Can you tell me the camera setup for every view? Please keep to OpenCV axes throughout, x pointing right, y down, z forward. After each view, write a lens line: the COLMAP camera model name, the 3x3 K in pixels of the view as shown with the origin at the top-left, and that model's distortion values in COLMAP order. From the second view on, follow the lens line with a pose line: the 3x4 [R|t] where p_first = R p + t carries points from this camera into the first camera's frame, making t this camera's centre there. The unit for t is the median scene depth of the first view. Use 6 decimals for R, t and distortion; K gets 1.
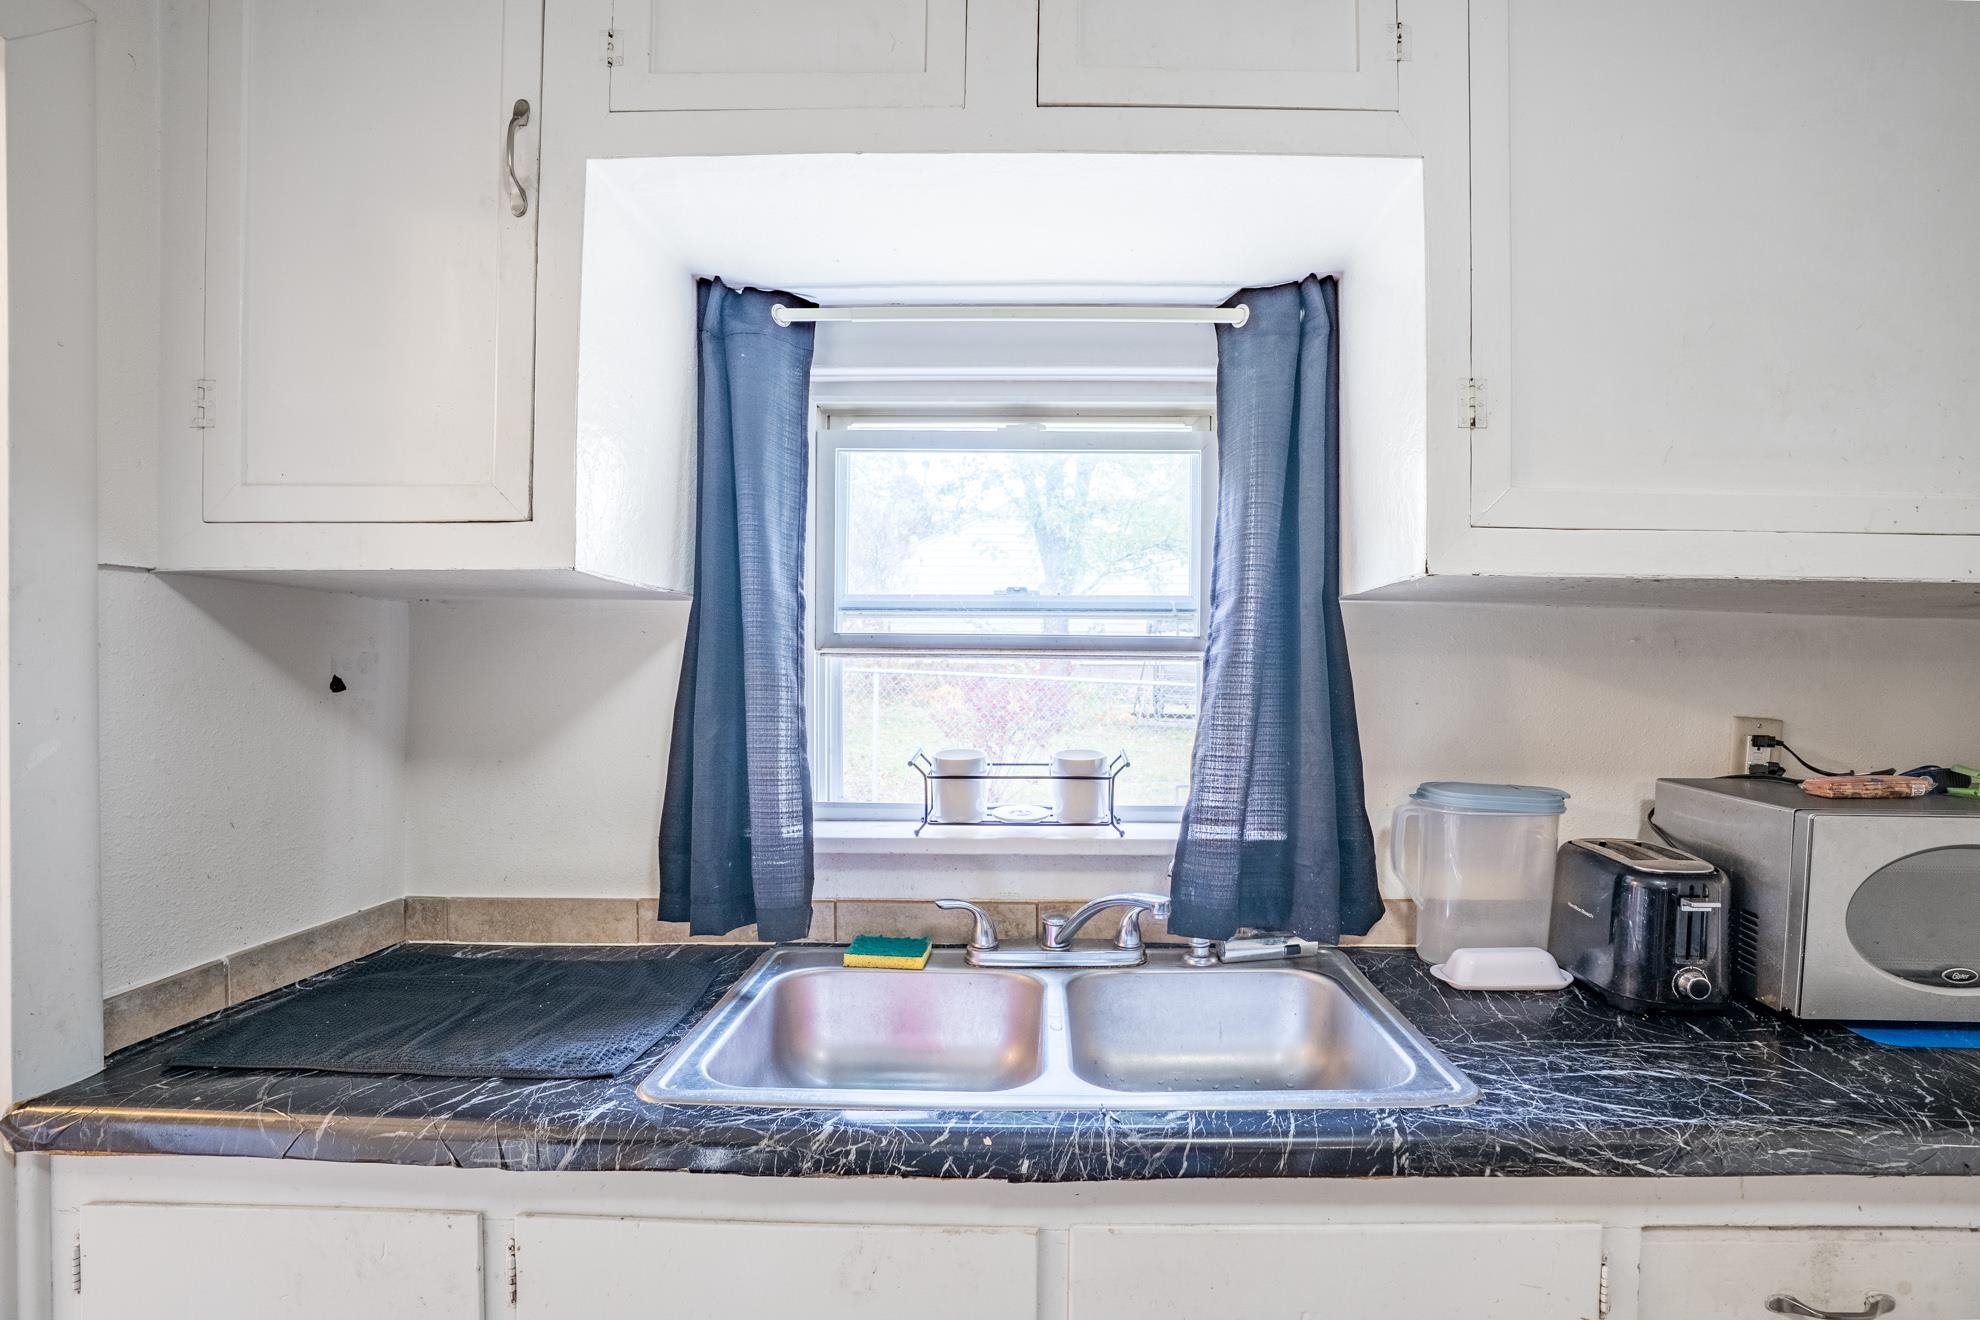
lens RADIAL K [[935.1, 0, 990.1], [0, 935.1, 697.6], [0, 0, 1]] dist [-0.060240, 0.023513]
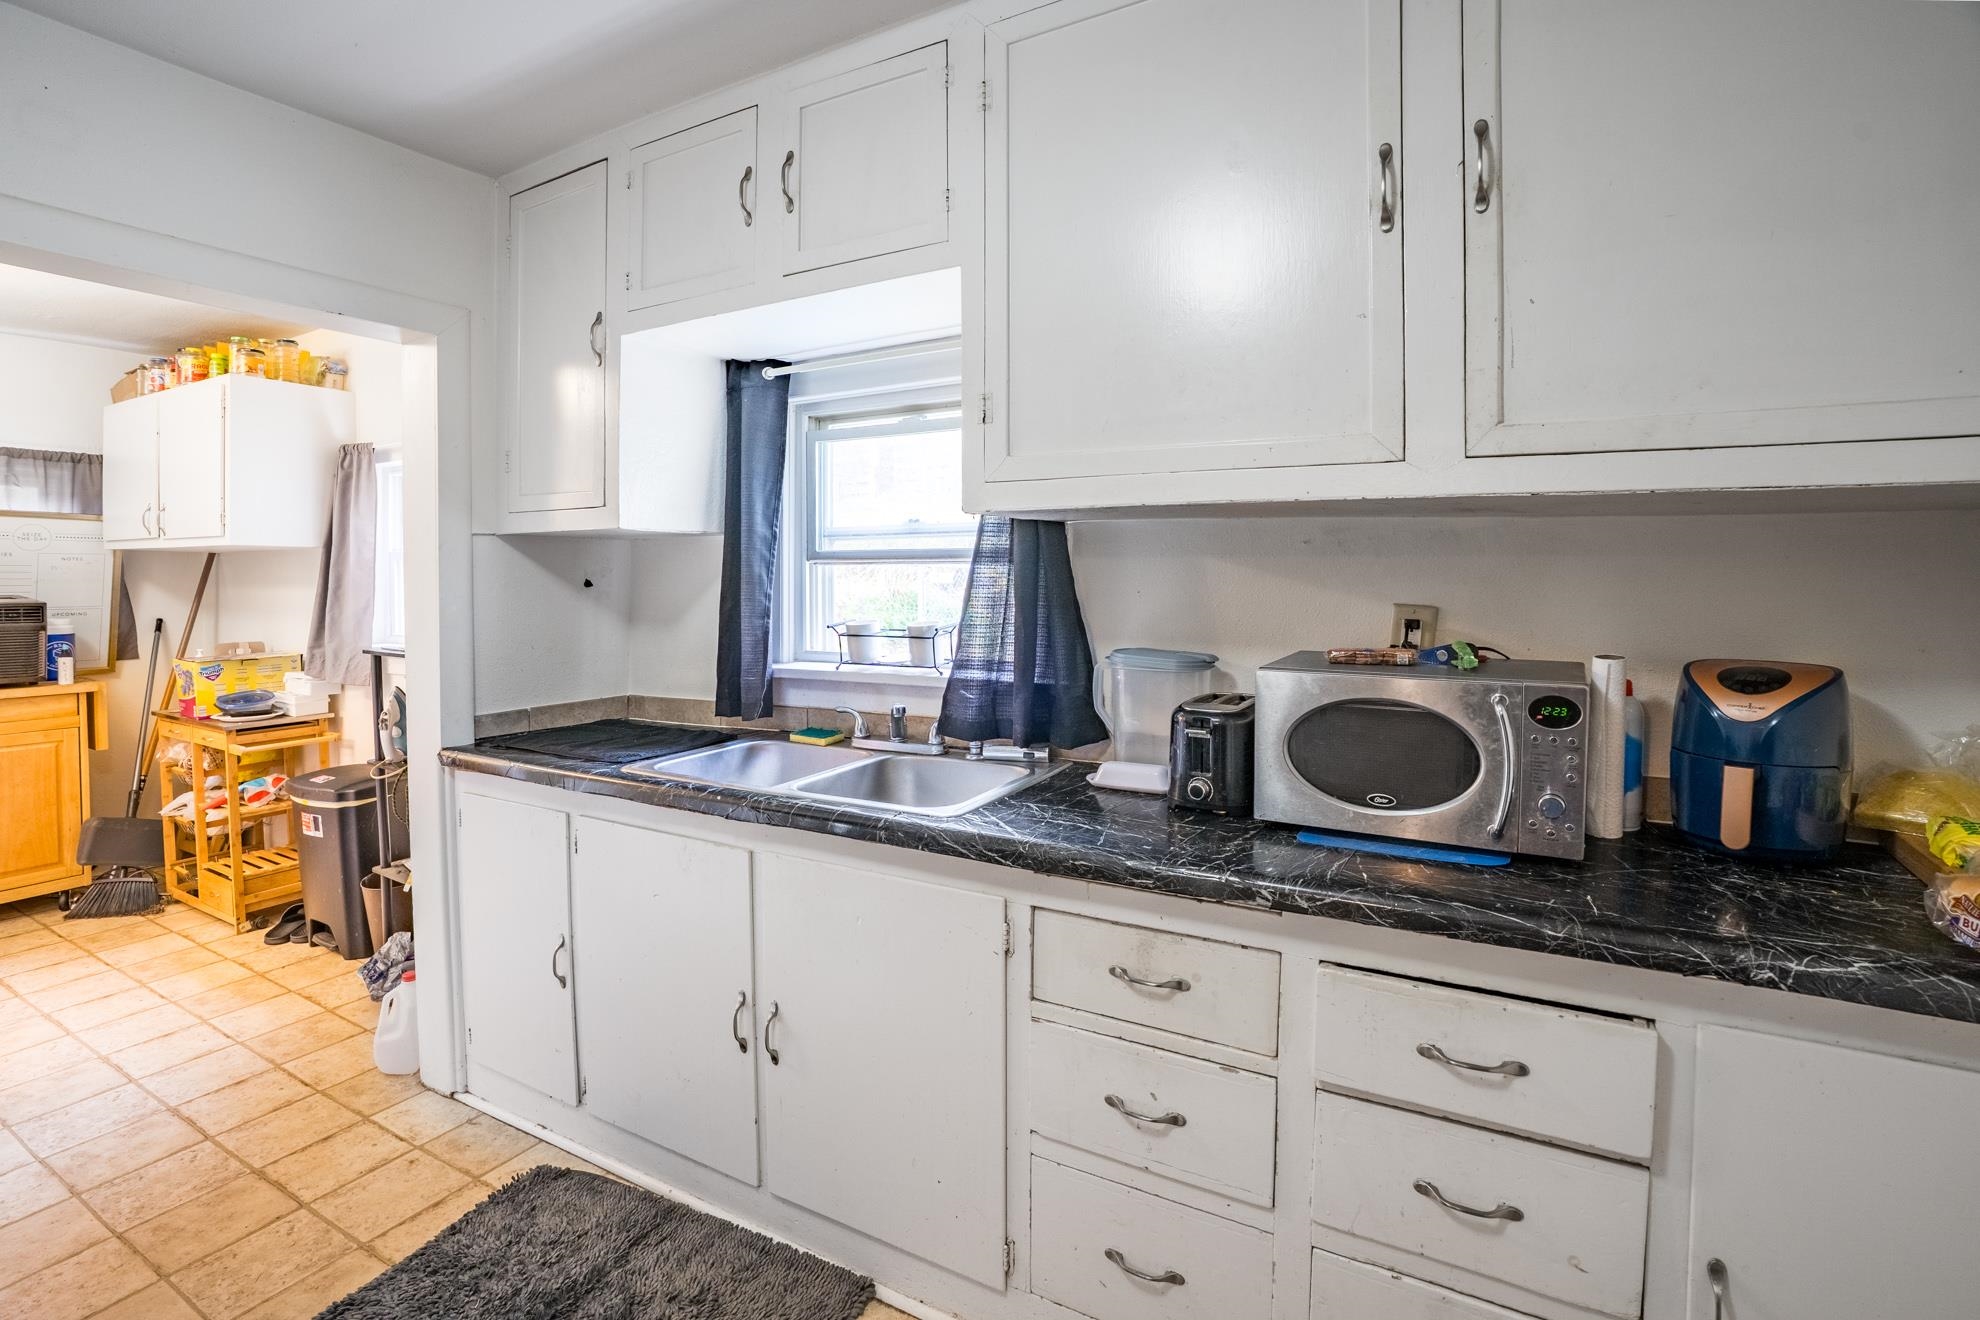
lens RADIAL K [[917.2, 0, 995.3], [0, 917.2, 597.5], [0, 0, 1]] dist [-0.032718, 0.015817]
pose [[0.880912, -0.000024, -0.473281, 0.993596], [-0.000398, 1.000000, -0.000790, 0.017168], [0.473281, 0.000884, 0.880911, -0.341055]]
